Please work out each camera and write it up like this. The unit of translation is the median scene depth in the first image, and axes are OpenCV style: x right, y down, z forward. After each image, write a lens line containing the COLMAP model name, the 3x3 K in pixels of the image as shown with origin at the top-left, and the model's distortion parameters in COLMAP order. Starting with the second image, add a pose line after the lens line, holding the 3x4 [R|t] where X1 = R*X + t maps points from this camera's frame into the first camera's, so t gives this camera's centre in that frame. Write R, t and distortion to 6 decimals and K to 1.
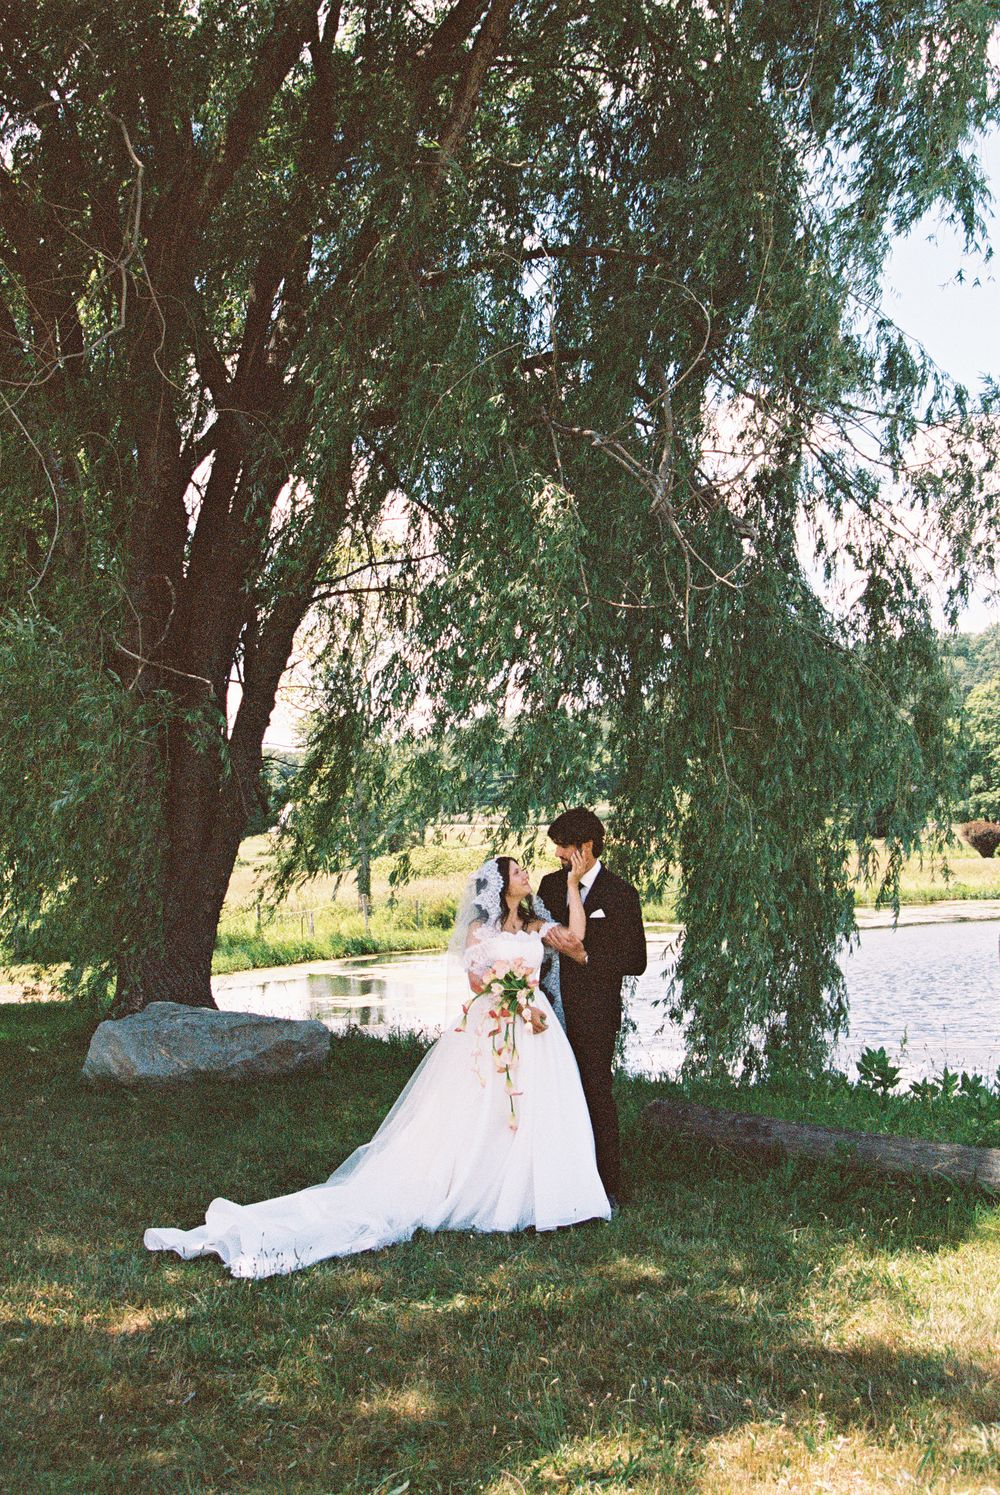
lens RADIAL K [[1594.6, 0, 500.0], [0, 1594.6, 747.5], [0, 0, 1]] dist [-0.260133, -0.001156]
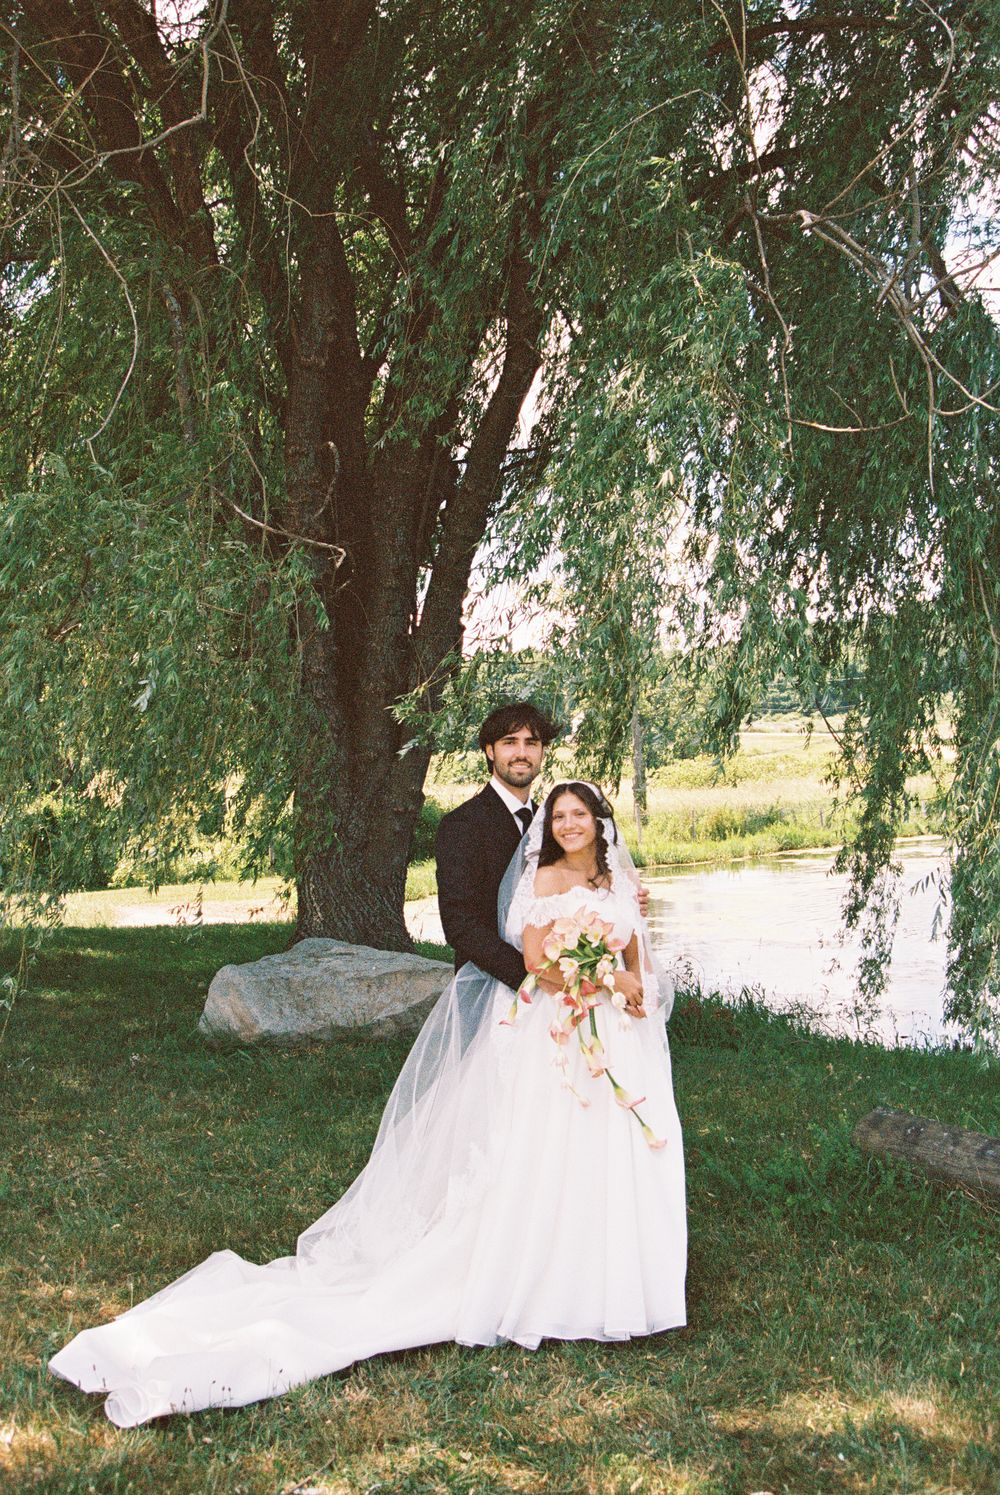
lens RADIAL K [[1594.6, 0, 500.0], [0, 1594.6, 747.5], [0, 0, 1]] dist [-0.260133, -0.001156]
pose [[0.983182, -0.012040, -0.182232, 0.044207], [0.022242, 0.998291, 0.054042, 0.017910], [0.181270, -0.057186, 0.981769, 0.210576]]
